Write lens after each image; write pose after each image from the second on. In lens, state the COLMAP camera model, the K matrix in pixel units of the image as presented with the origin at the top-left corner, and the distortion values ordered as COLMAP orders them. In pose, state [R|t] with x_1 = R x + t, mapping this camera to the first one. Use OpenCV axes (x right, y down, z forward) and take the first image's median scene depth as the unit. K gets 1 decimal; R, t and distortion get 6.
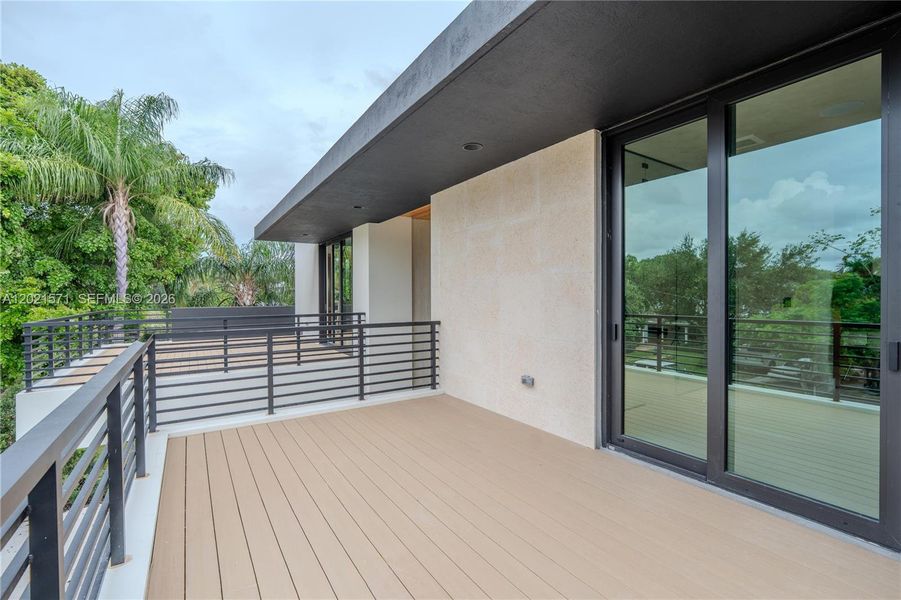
lens RADIAL K [[400.9, 0, 450.5], [0, 400.9, 300.0], [0, 0, 1]] dist [-0.003798, -0.000085]
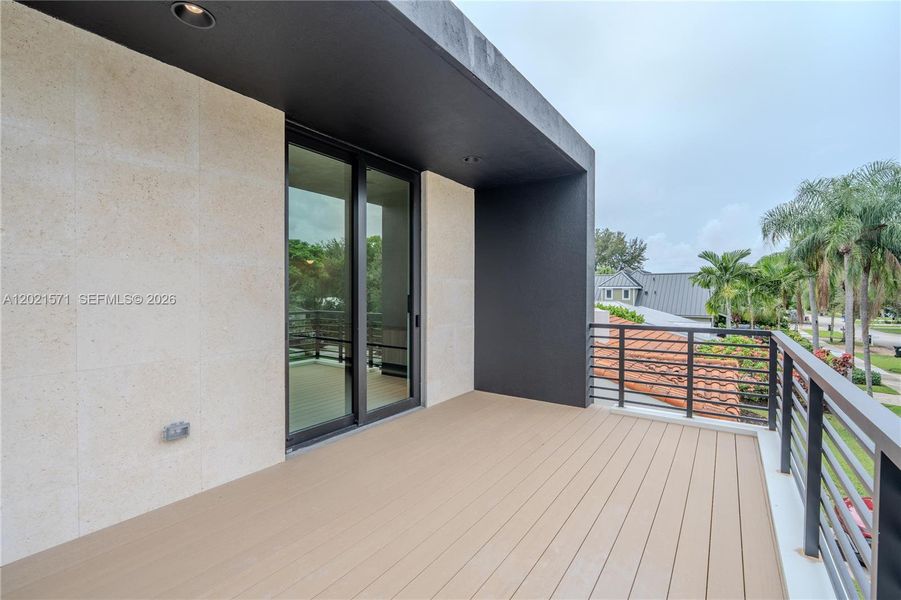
lens RADIAL K [[400.9, 0, 450.5], [0, 400.9, 300.0], [0, 0, 1]] dist [-0.003798, -0.000085]
pose [[-0.368515, -0.012295, 0.929540, -0.480978], [0.013471, 0.999737, 0.018564, -0.006689], [-0.929524, 0.019363, -0.368253, 0.746043]]
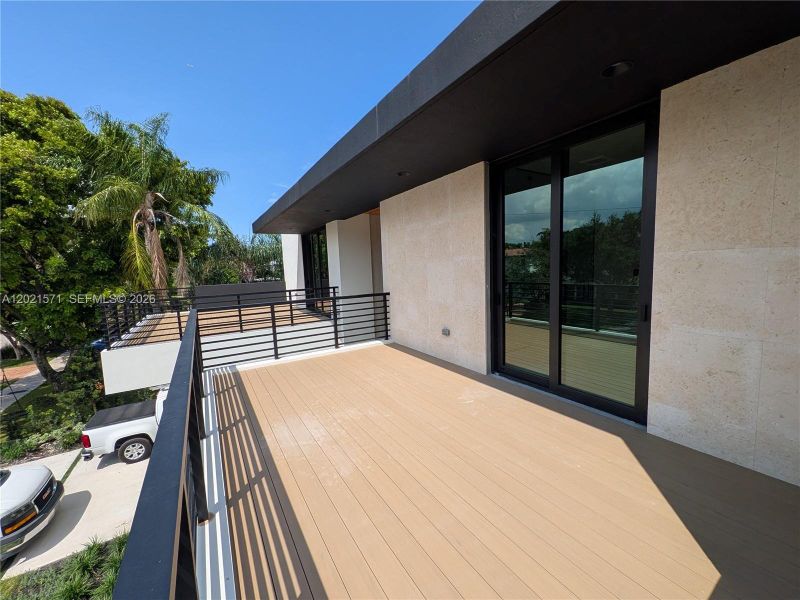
lens RADIAL K [[320.8, 0, 403.6], [0, 320.8, 299.8], [0, 0, 1]] dist [0.011296, -0.000342]
pose [[0.999320, -0.030843, -0.020230, 0.056518], [0.032602, 0.995100, 0.093341, -0.032366], [0.017252, -0.093937, 0.995429, -0.165589]]
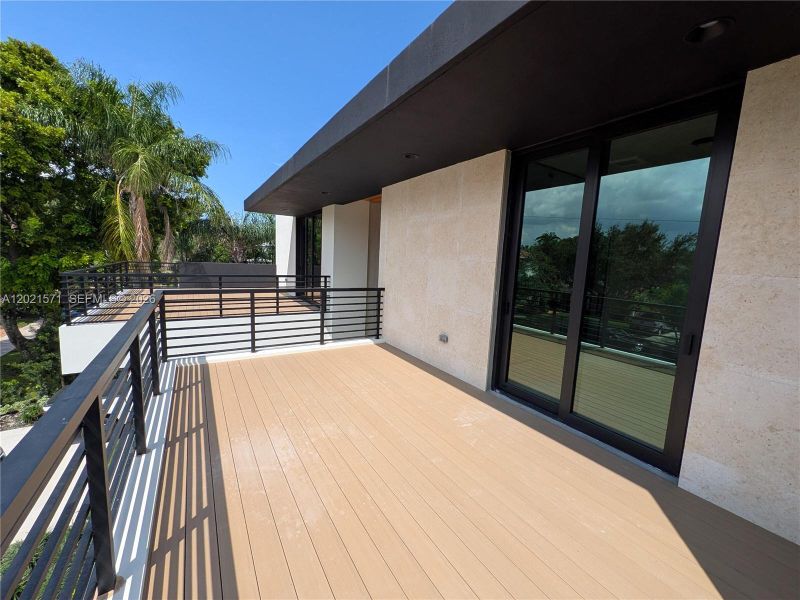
lens RADIAL K [[320.8, 0, 403.6], [0, 320.8, 299.8], [0, 0, 1]] dist [0.011296, -0.000342]
pose [[0.998608, 0.052738, 0.000387, 0.045761], [-0.052431, 0.991948, 0.115286, -0.040689], [0.005696, -0.115146, 0.993332, -0.051516]]
